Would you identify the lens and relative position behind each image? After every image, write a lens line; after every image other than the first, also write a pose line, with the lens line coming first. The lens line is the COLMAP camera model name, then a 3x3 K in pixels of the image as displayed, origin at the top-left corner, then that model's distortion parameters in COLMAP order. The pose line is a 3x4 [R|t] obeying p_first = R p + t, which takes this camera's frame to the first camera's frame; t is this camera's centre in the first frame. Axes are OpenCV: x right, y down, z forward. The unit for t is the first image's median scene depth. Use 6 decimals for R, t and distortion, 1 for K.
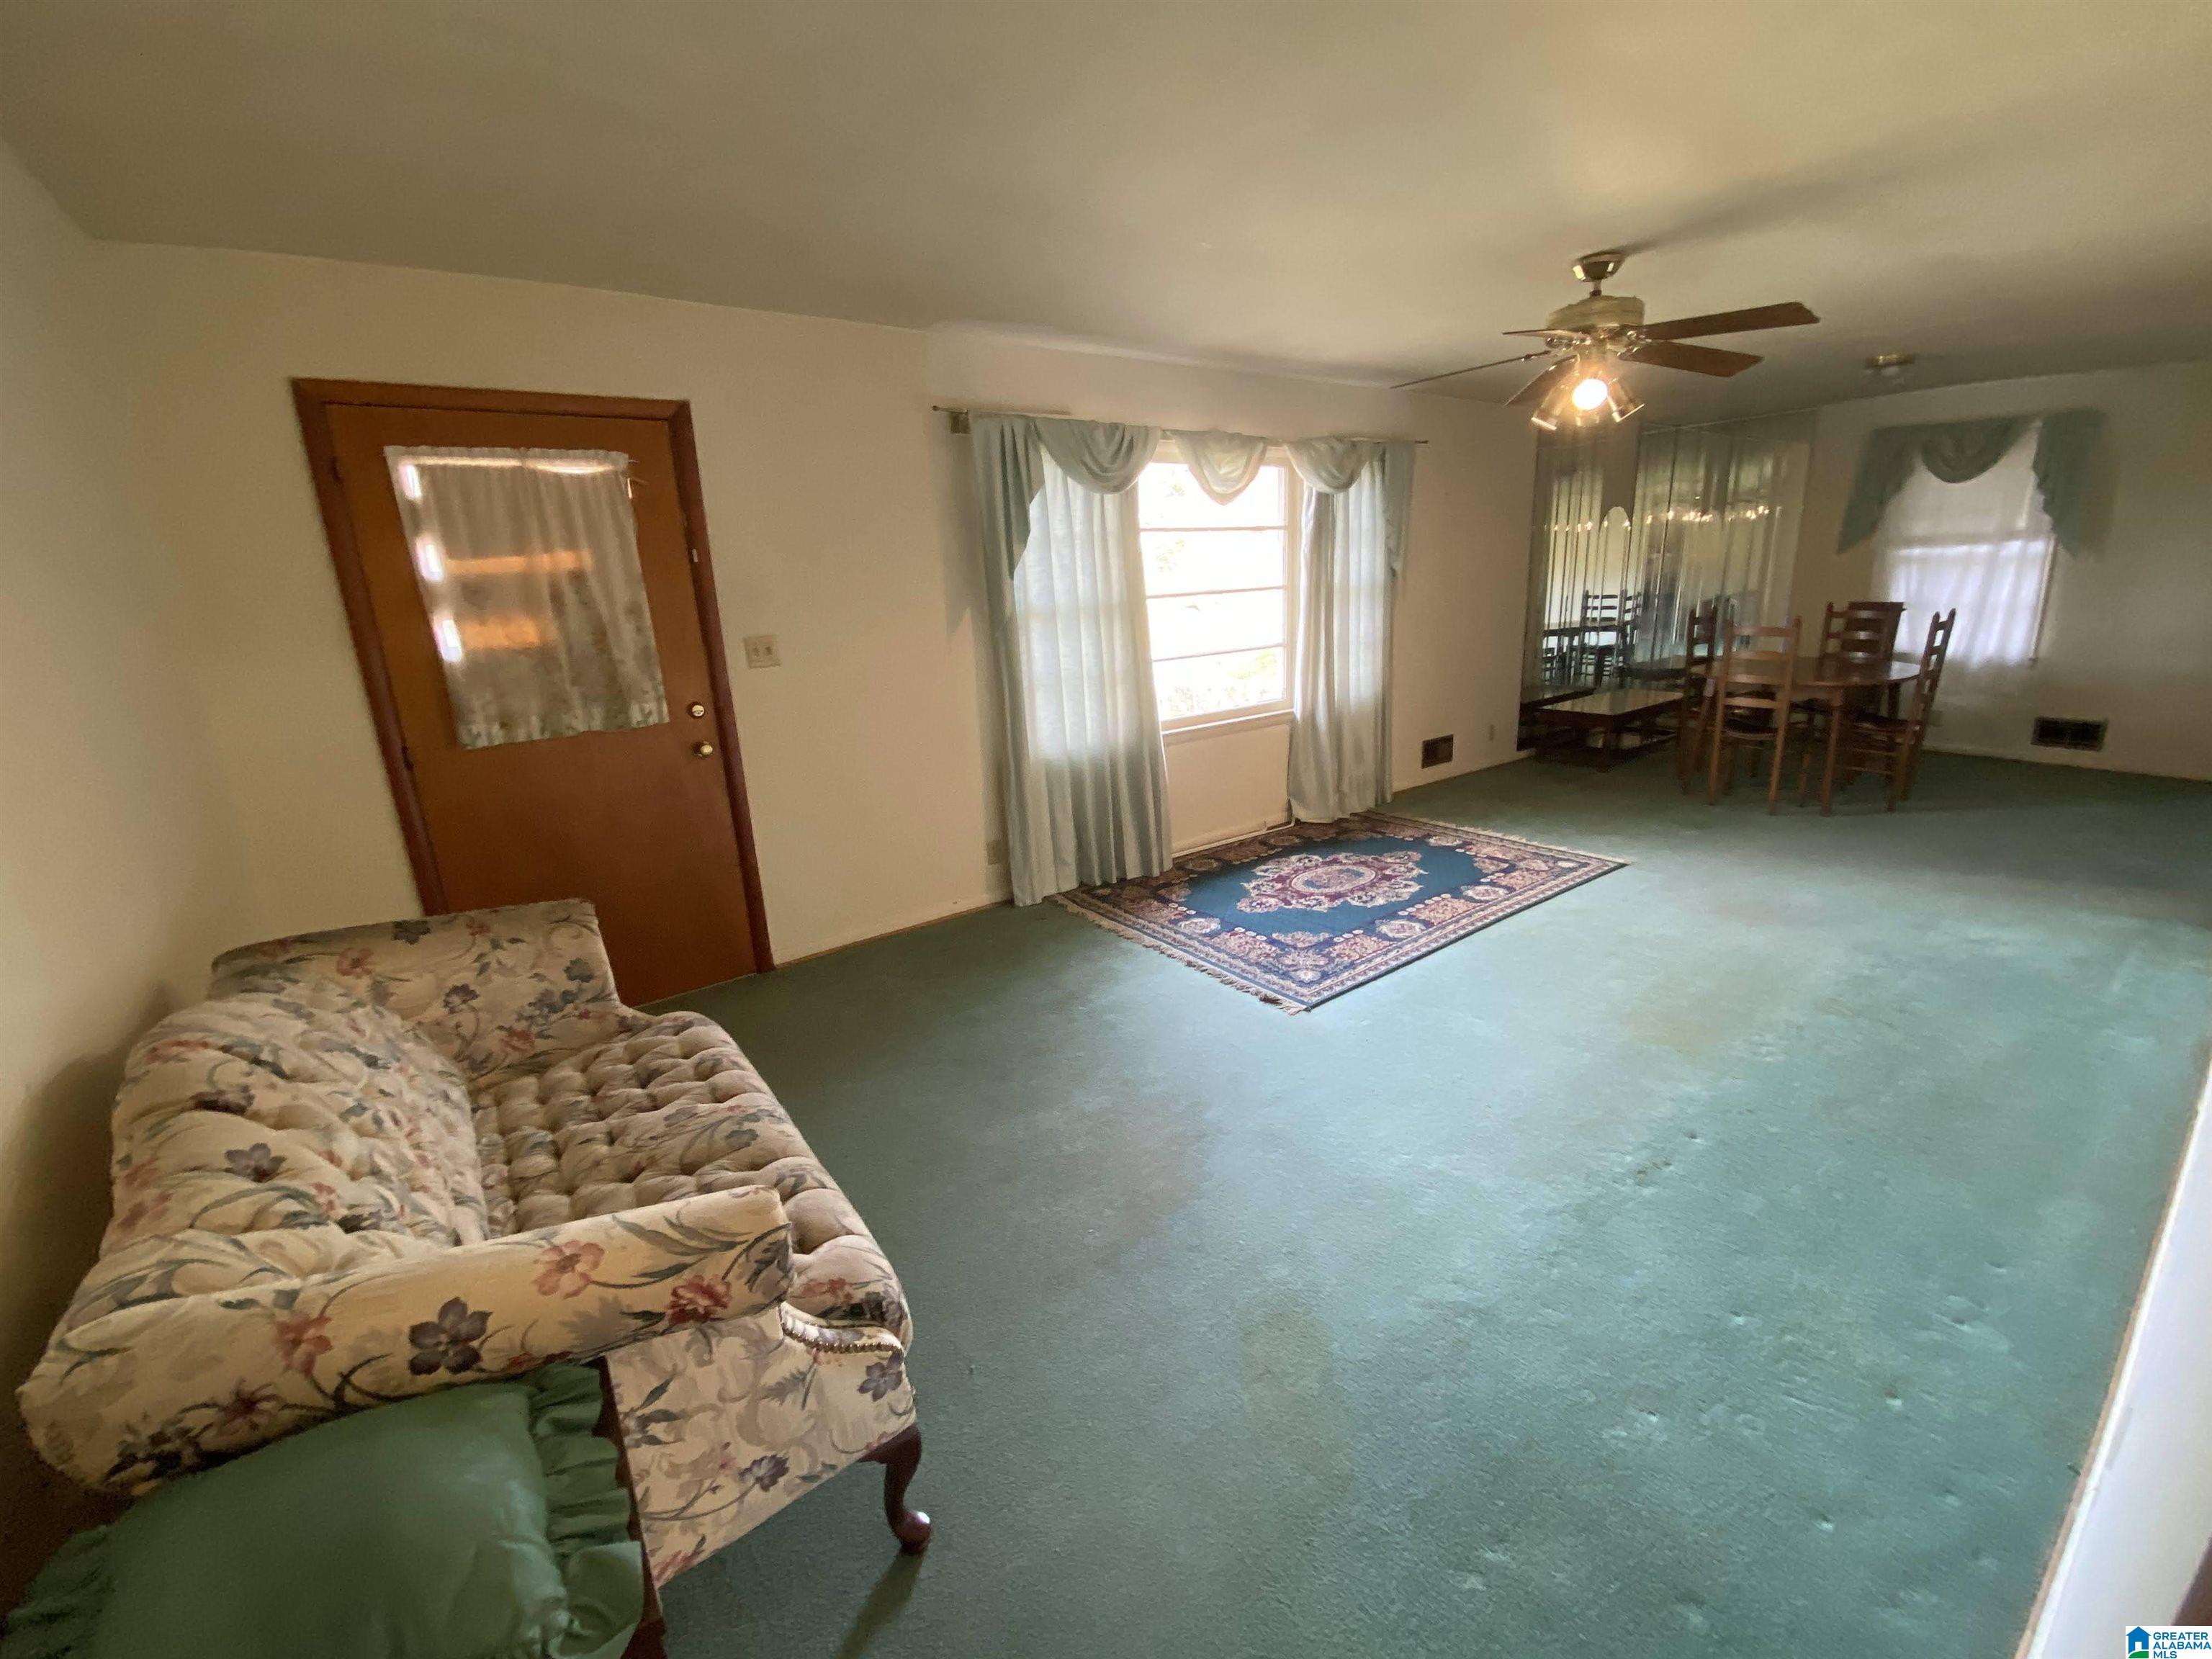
lens RADIAL K [[888.3, 0, 1097.8], [0, 888.3, 823.8], [0, 0, 1]] dist [0.050205, -0.038650]
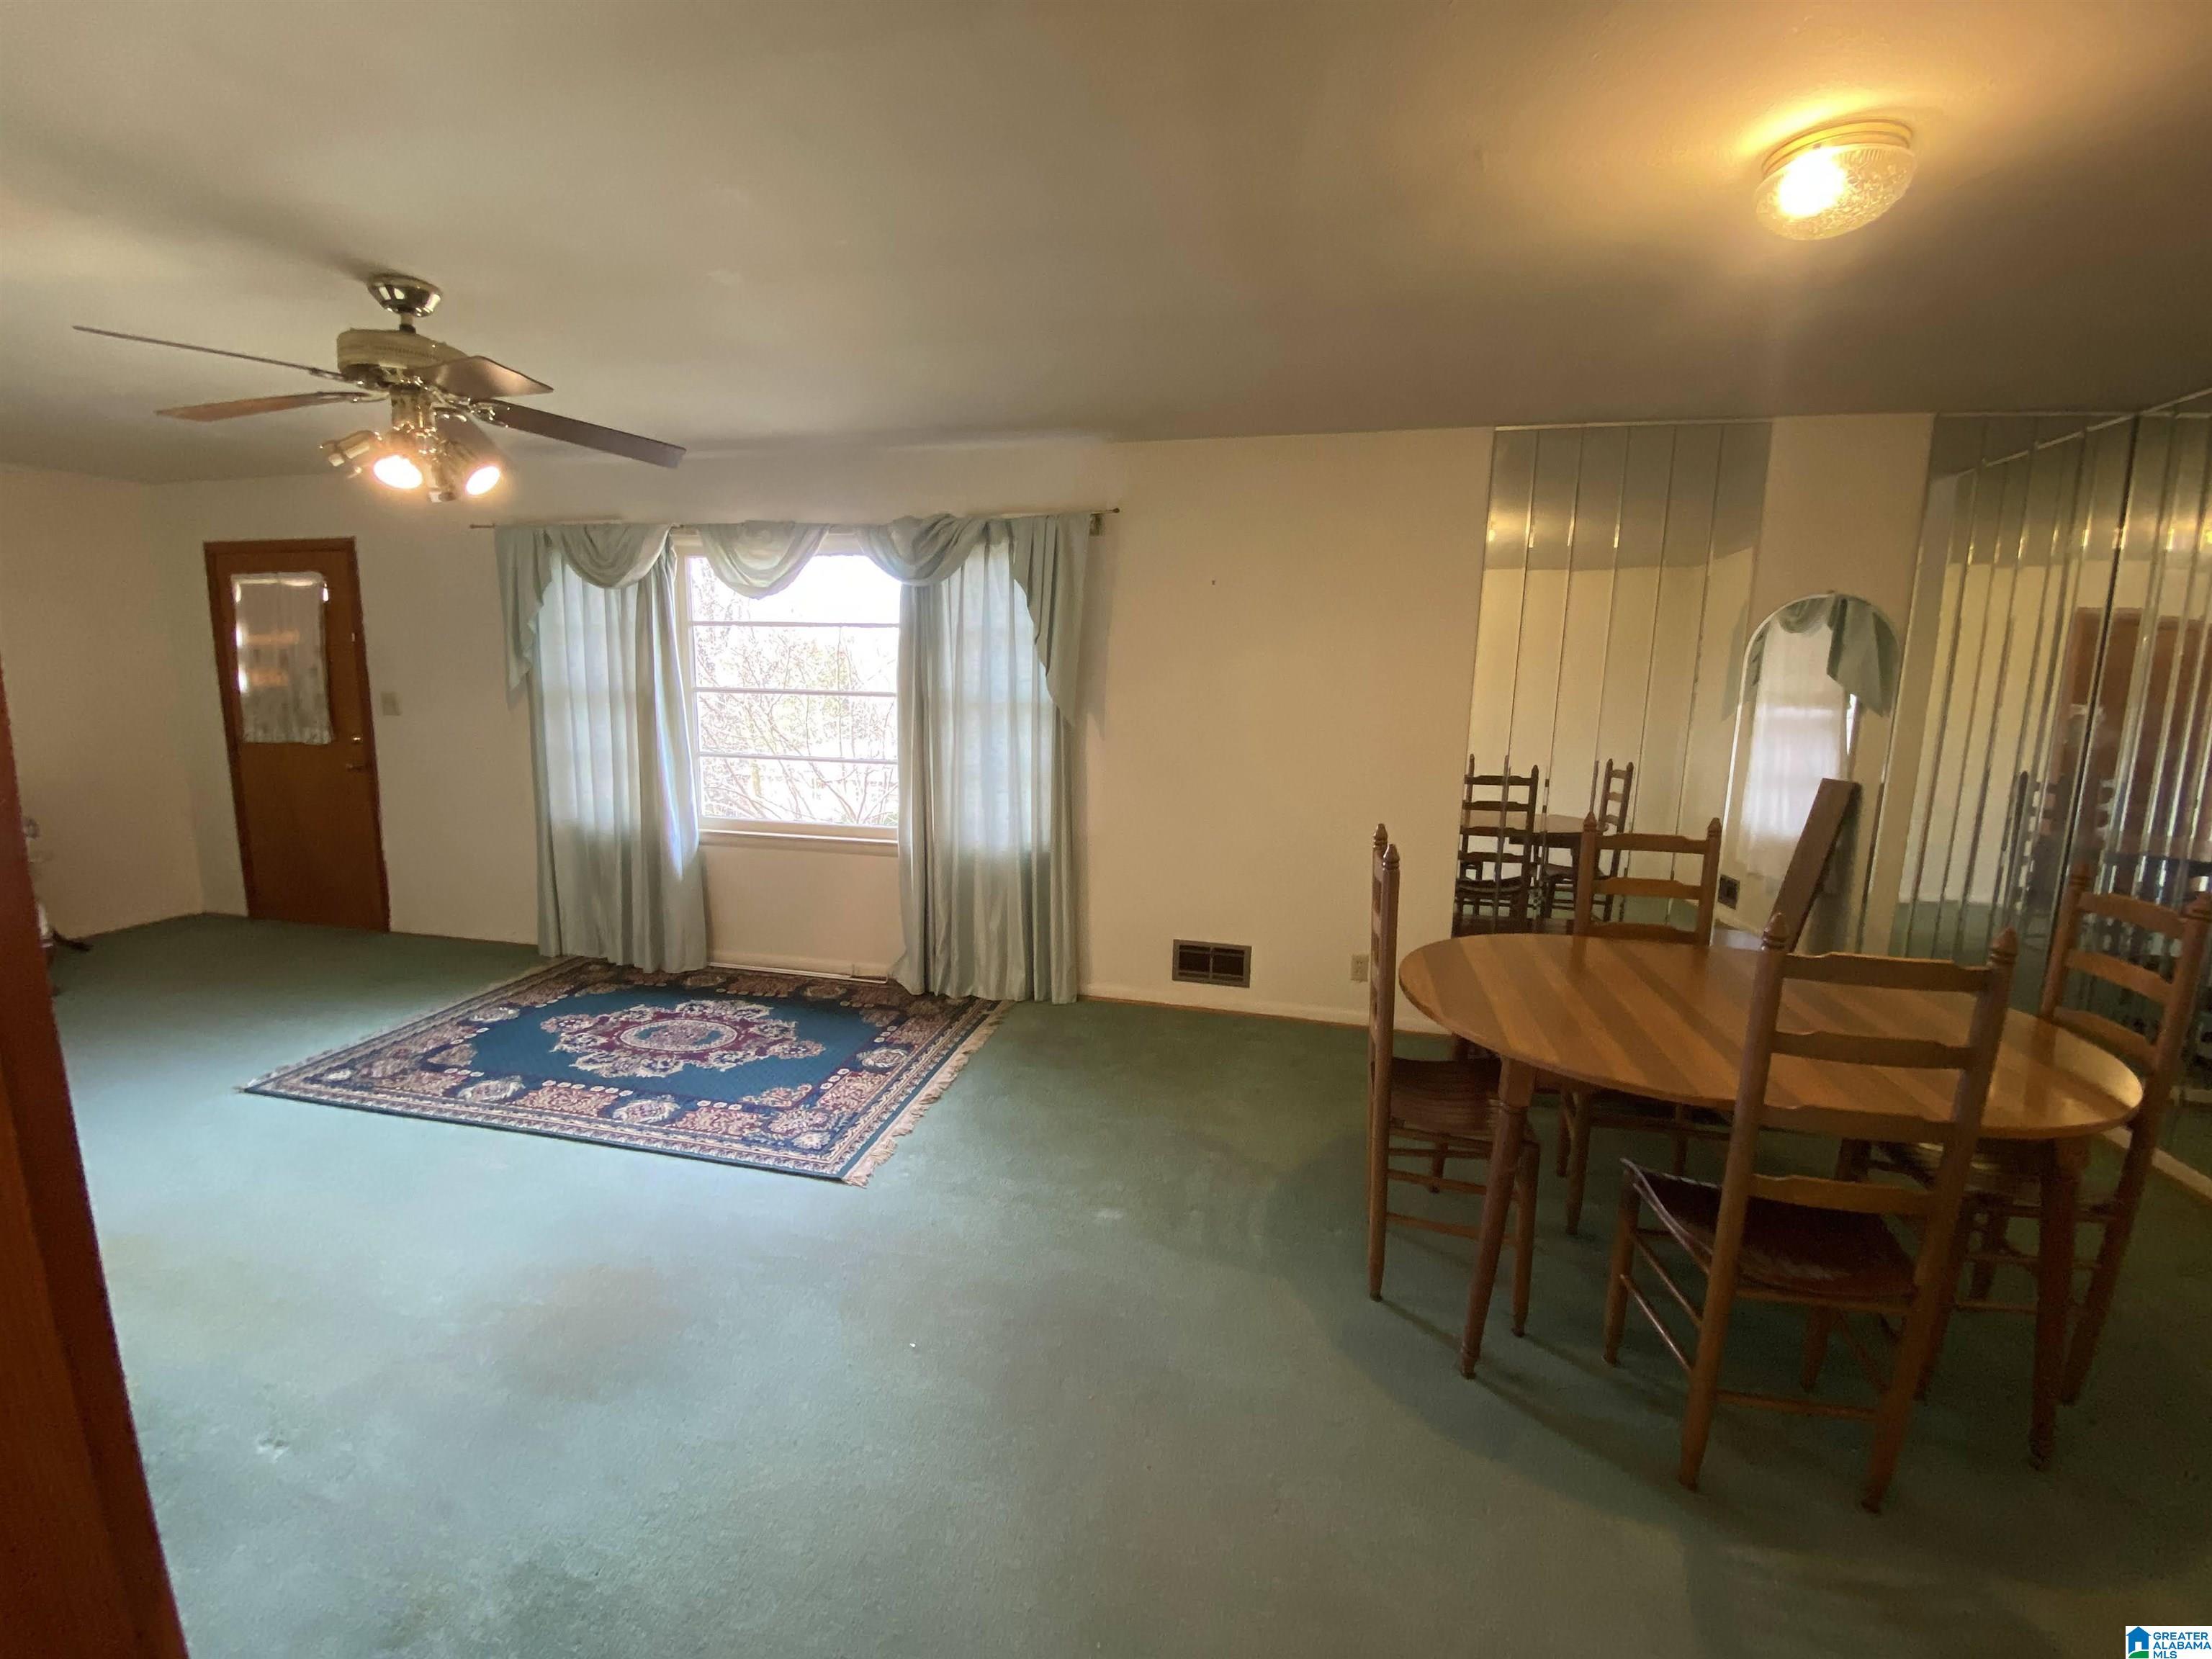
lens RADIAL K [[903.1, 0, 1147.5], [0, 903.1, 826.8], [0, 0, 1]] dist [-0.000494, -0.016766]
pose [[0.673799, 0.180712, -0.716476, 1.186359], [-0.246710, 0.969010, 0.012393, -0.257796], [0.696512, 0.168412, 0.697501, 0.723096]]
